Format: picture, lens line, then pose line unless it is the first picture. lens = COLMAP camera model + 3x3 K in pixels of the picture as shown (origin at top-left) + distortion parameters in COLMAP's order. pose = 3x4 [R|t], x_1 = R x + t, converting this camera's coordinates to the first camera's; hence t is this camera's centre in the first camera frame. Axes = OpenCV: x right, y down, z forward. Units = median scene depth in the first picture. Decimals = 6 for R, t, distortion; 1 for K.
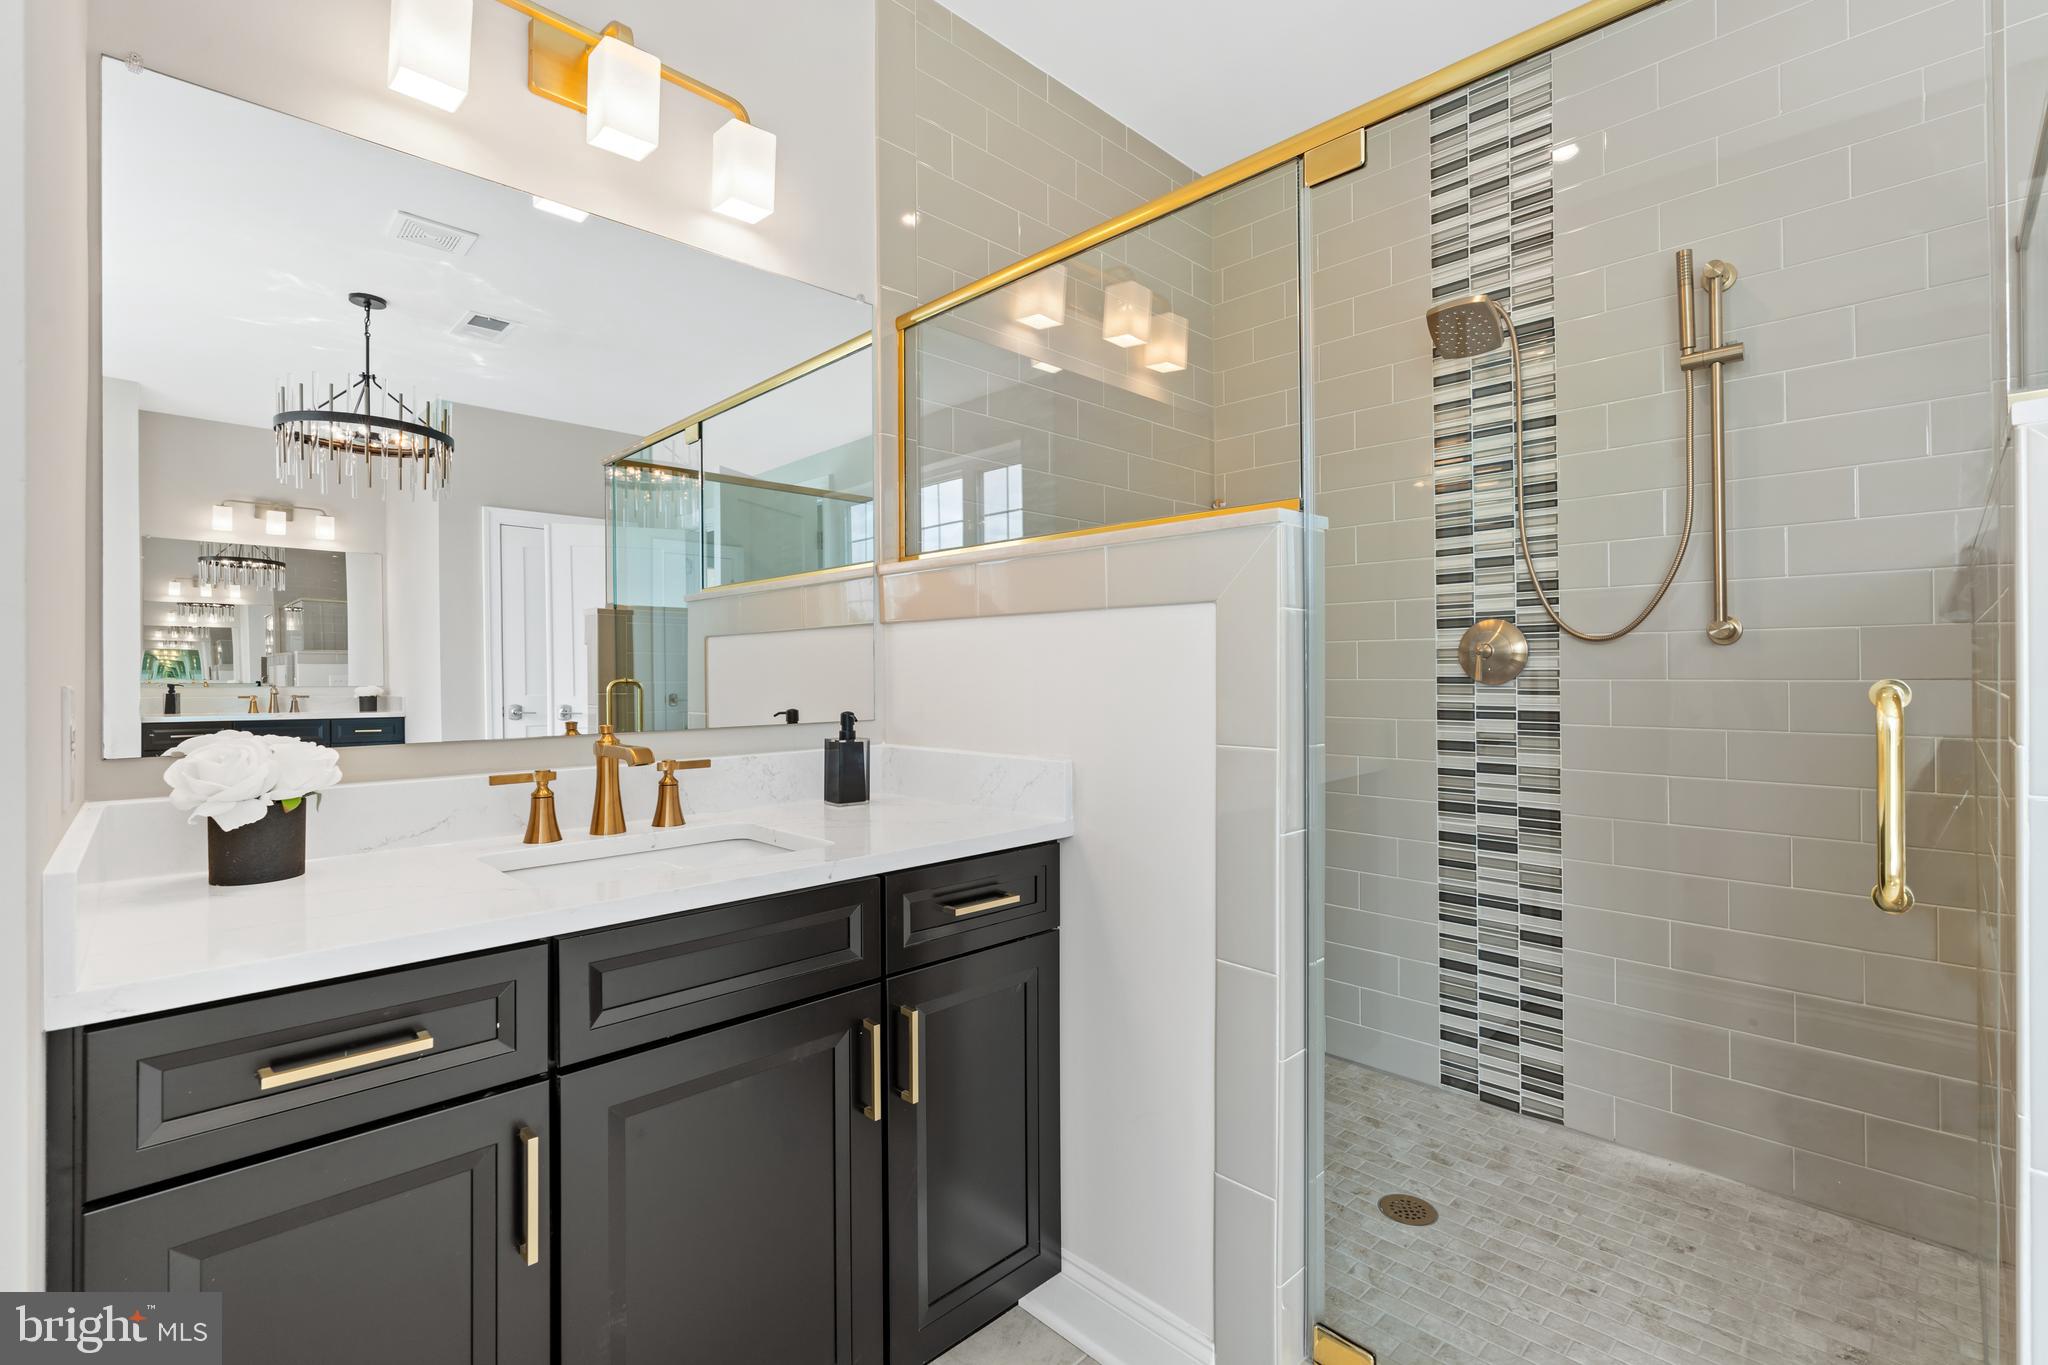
lens RADIAL K [[917.8, 0, 1026.8], [0, 917.8, 658.2], [0, 0, 1]] dist [-0.000261, -0.000051]
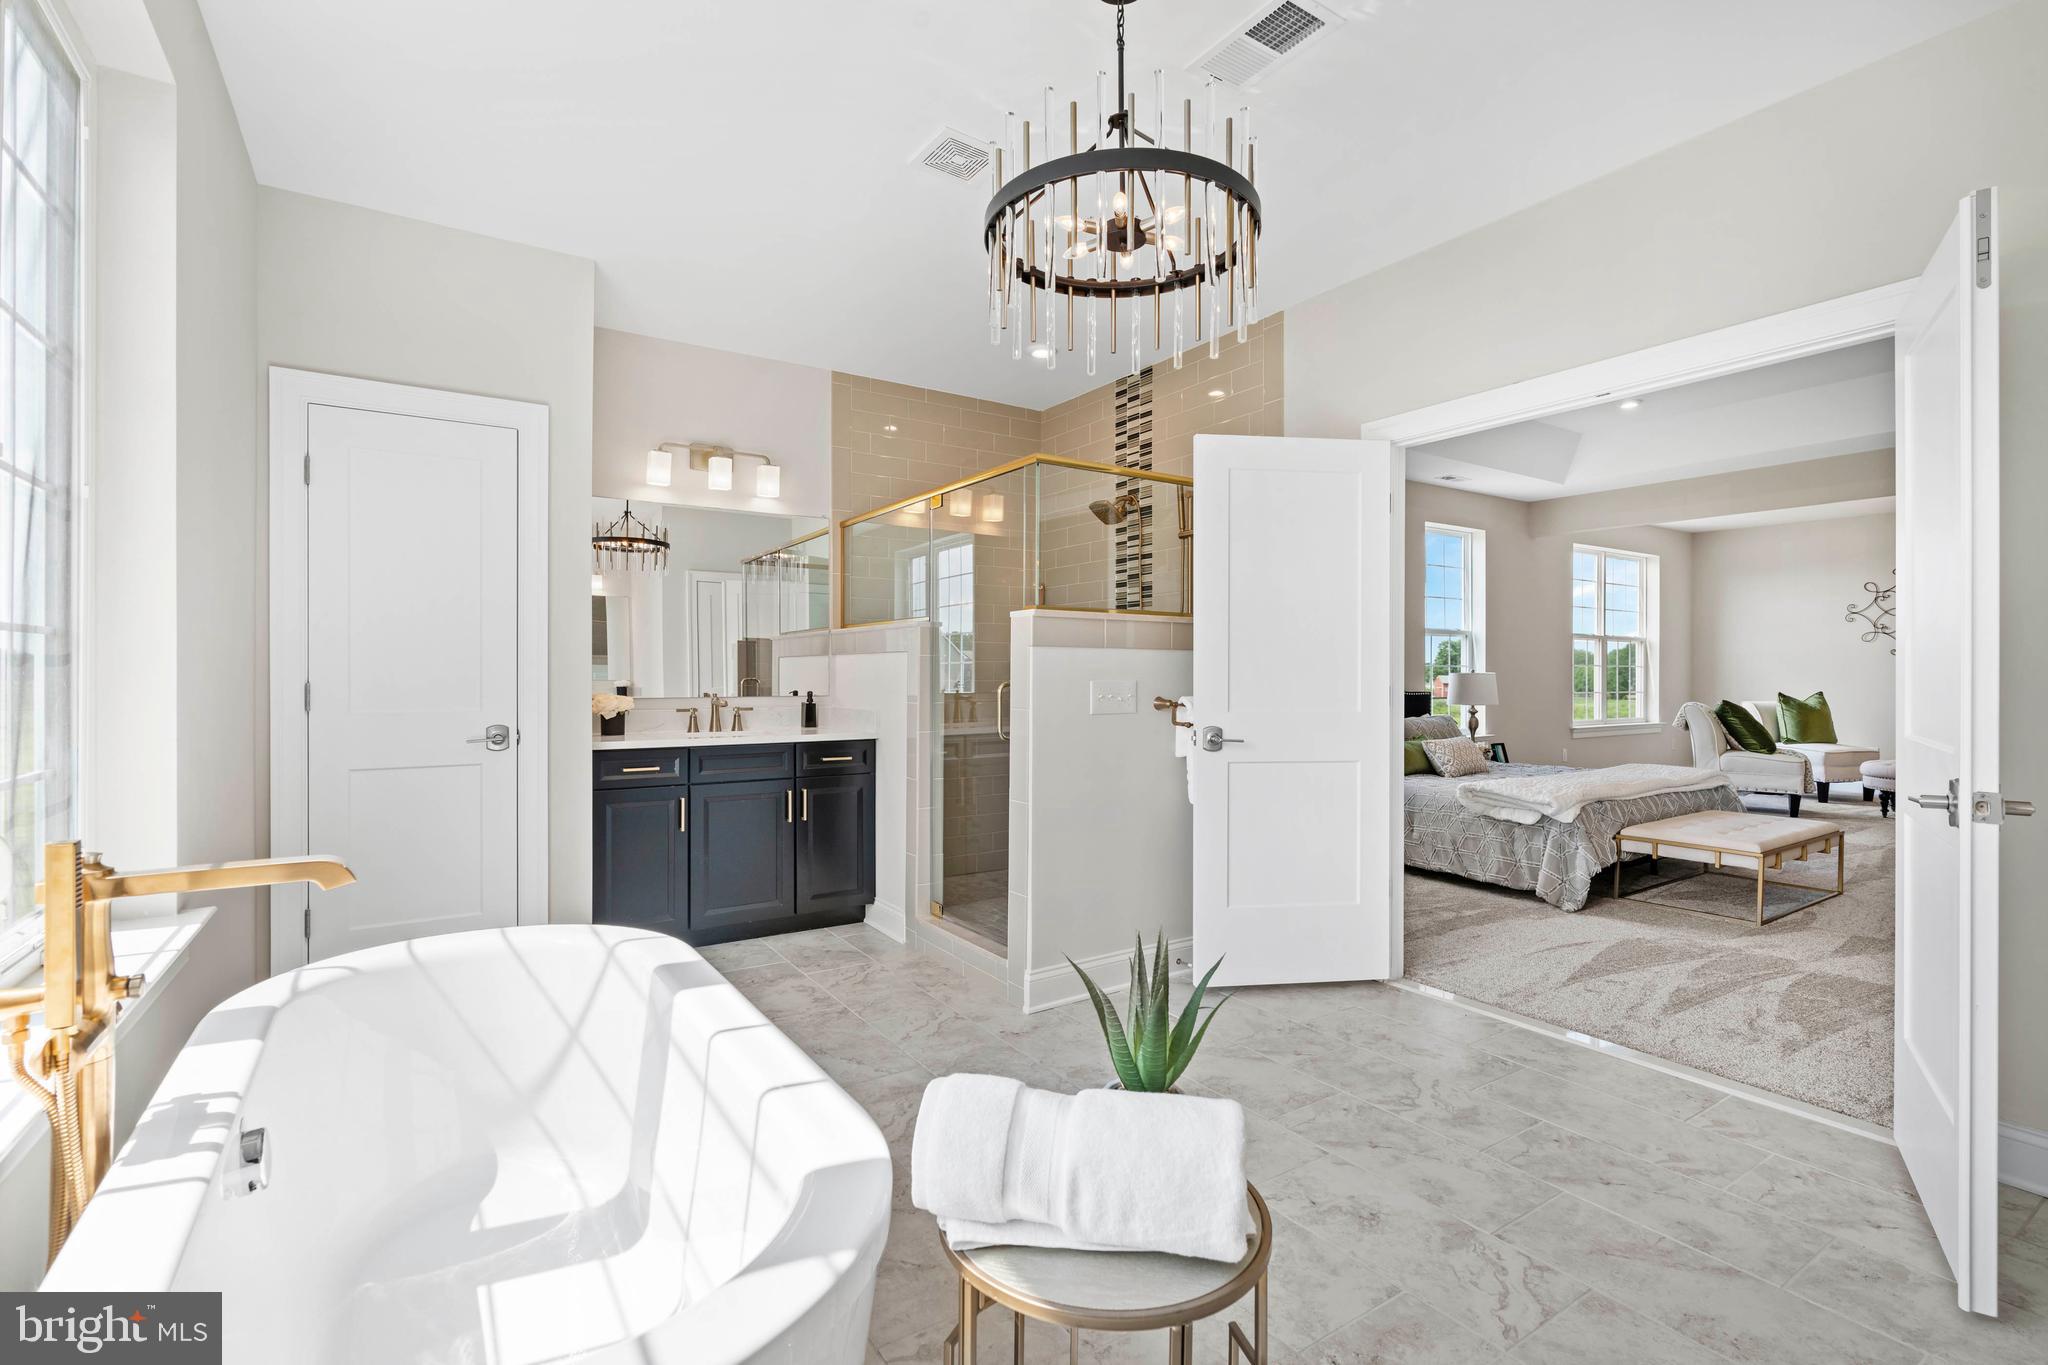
lens RADIAL K [[912.6, 0, 1017.1], [0, 912.6, 668.7], [0, 0, 1]] dist [-0.000697, -0.000123]
pose [[0.980296, 0.007145, -0.197407, 0.660529], [-0.005427, 0.999943, 0.009239, -0.021855], [0.197462, -0.007986, 0.980278, -1.028596]]
